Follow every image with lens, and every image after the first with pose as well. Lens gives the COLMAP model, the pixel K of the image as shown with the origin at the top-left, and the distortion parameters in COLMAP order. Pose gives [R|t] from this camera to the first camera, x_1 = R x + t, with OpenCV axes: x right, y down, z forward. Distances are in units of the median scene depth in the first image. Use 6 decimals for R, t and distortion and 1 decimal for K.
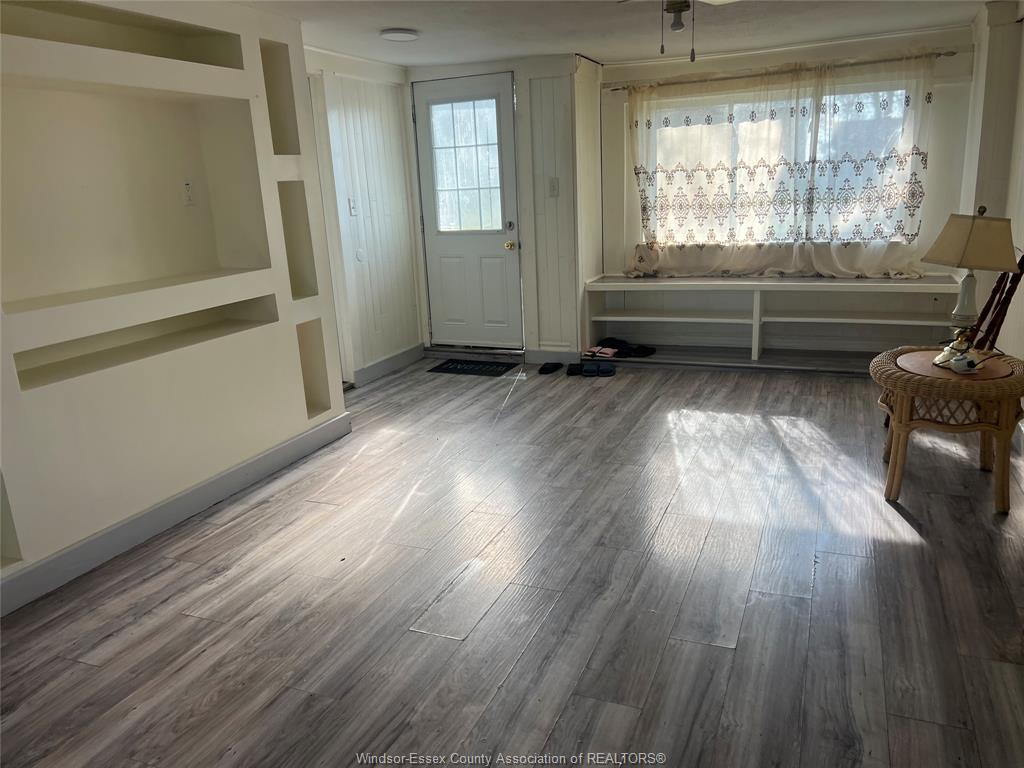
lens RADIAL K [[771.6, 0, 512.1], [0, 771.6, 384.8], [0, 0, 1]] dist [-0.007400, -0.008596]
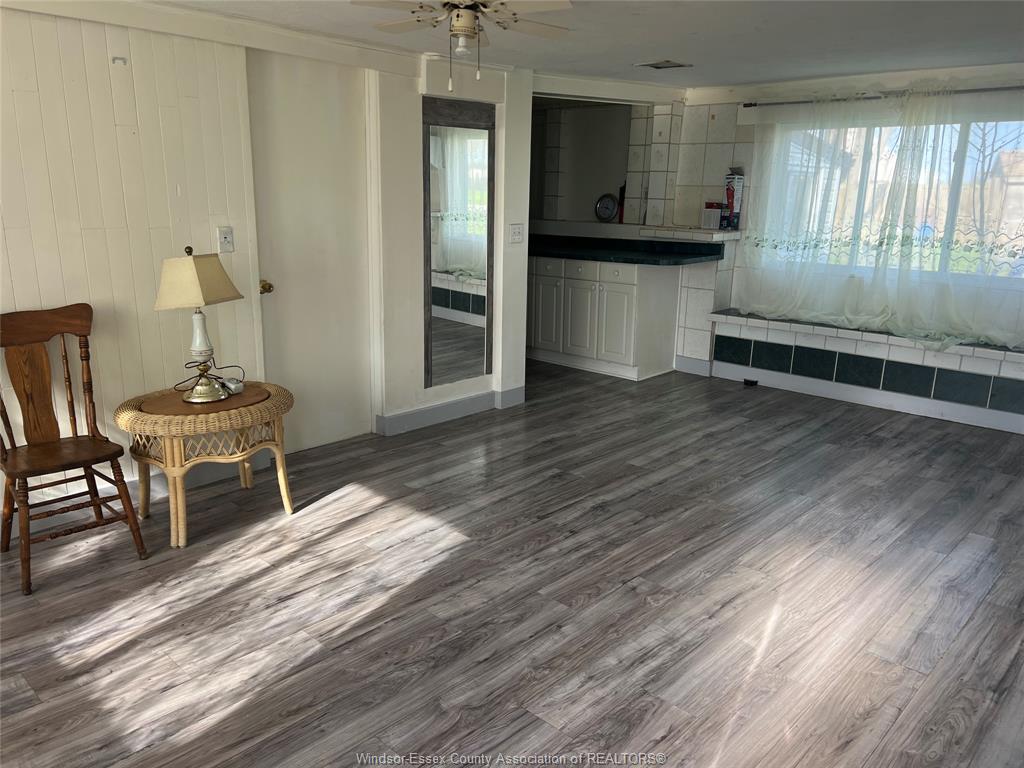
lens RADIAL K [[771.6, 0, 510.3], [0, 771.6, 383.4], [0, 0, 1]] dist [-0.007400, -0.008596]
pose [[-0.933249, -0.048541, 0.355935, -0.142103], [0.125499, 0.884341, 0.449657, -0.380067], [-0.336595, 0.464311, -0.819219, 1.413689]]
